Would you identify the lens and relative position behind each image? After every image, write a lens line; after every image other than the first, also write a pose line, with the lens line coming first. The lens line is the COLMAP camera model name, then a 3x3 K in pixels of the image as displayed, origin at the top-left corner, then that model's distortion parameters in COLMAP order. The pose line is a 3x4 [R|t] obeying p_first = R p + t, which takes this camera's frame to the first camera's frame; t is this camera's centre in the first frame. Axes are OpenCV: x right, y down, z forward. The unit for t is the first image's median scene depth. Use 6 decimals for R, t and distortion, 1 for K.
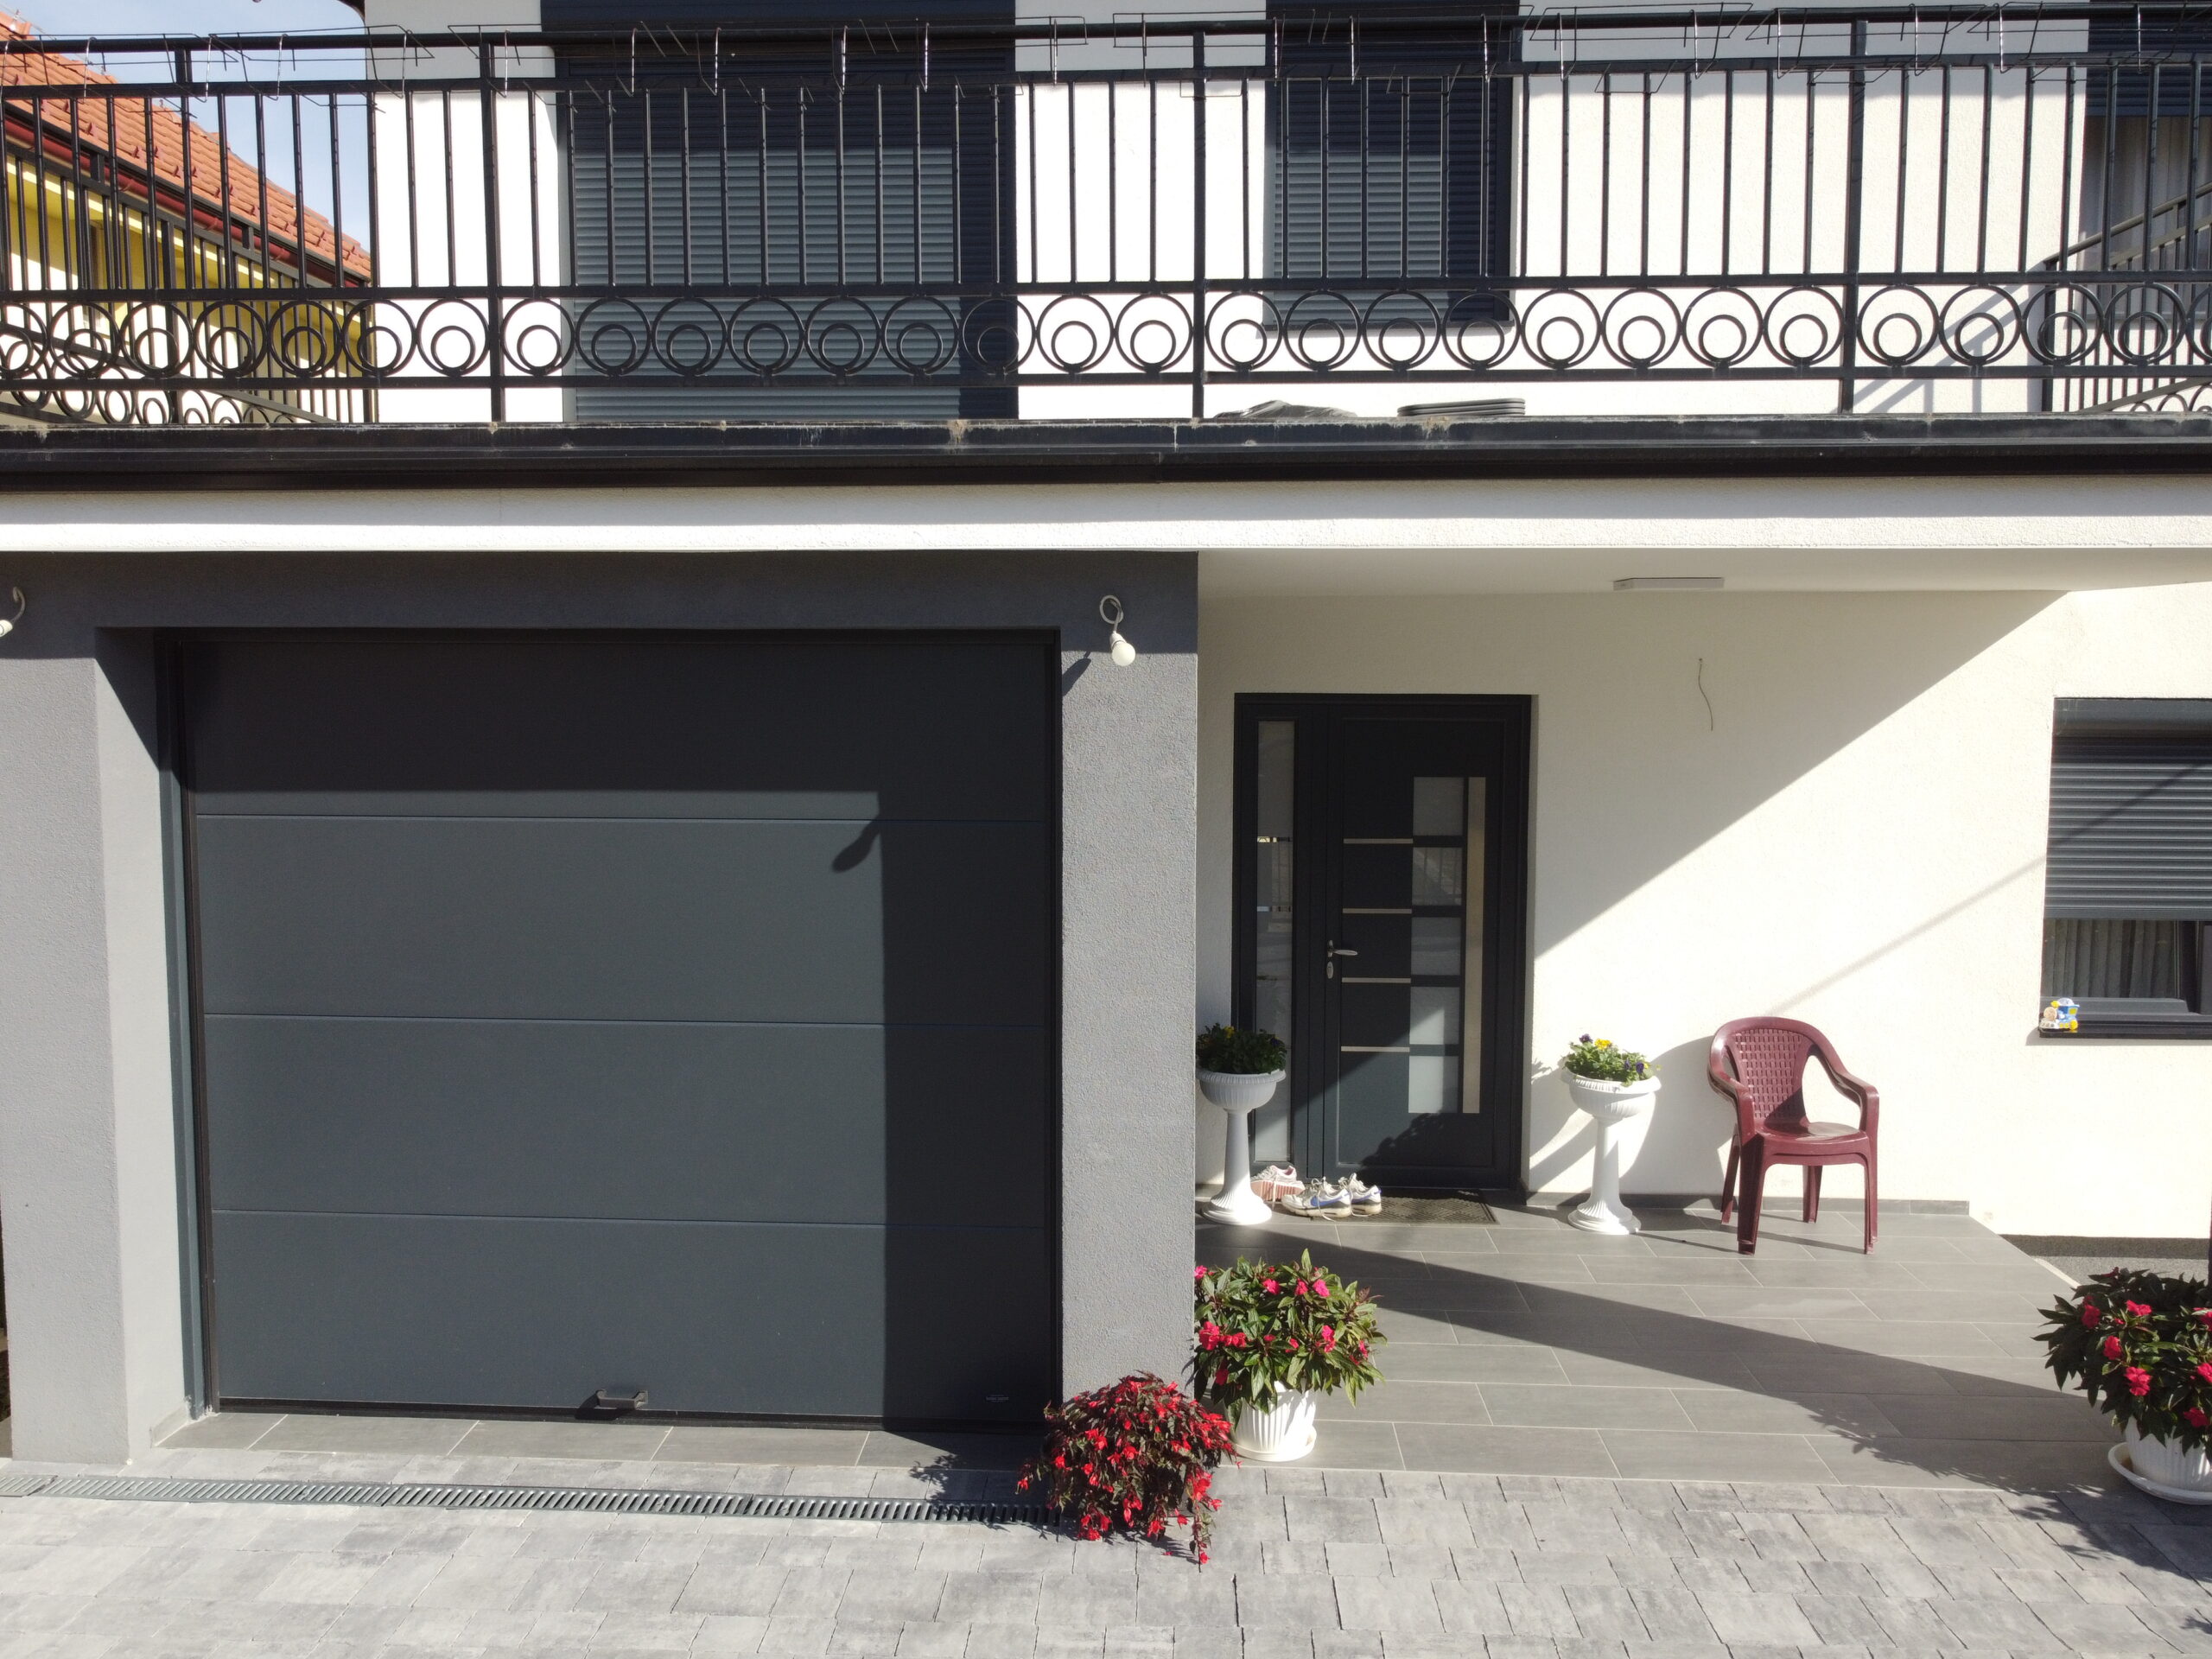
lens RADIAL K [[1670.7, 0, 1109.8], [0, 1670.7, 826.2], [0, 0, 1]] dist [-0.014989, 0.017224]
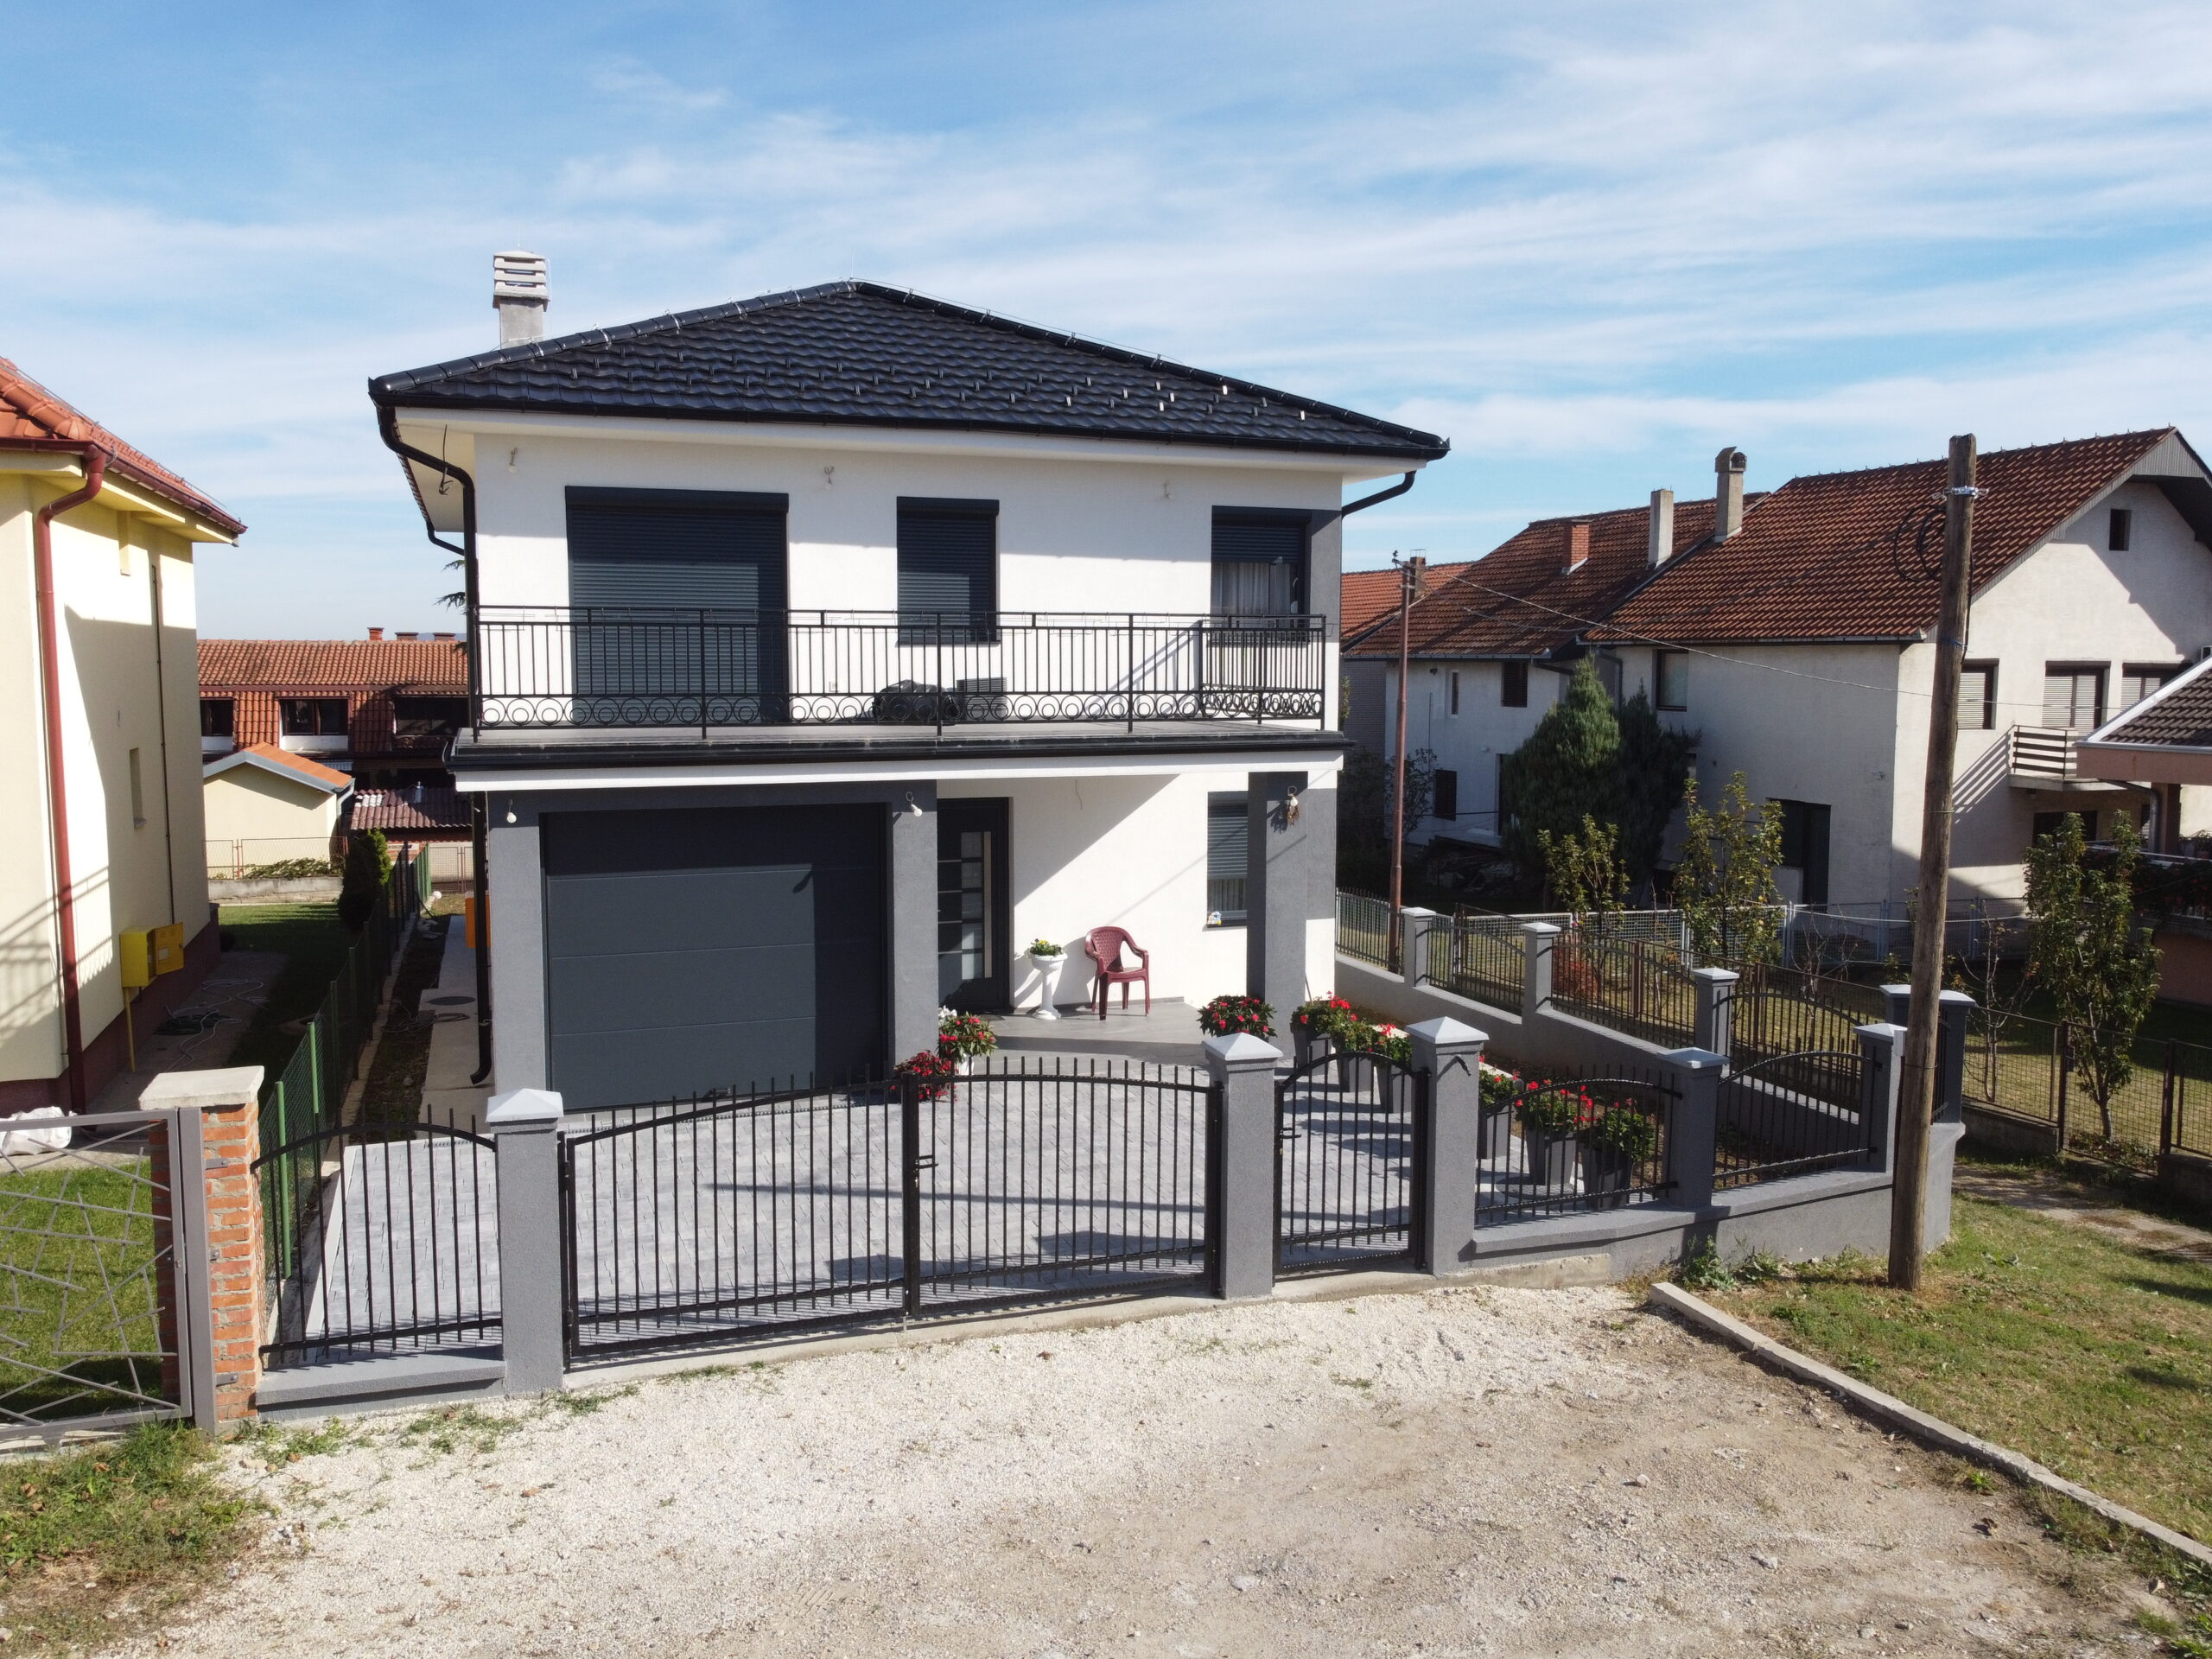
lens RADIAL K [[1670.7, 0, 1094.3], [0, 1670.7, 819.0], [0, 0, 1]] dist [-0.014989, 0.017224]
pose [[0.922006, -0.037640, 0.385341, -0.599007], [0.033466, 0.999286, 0.017537, -0.092485], [-0.385726, -0.003273, 0.922608, -1.339989]]
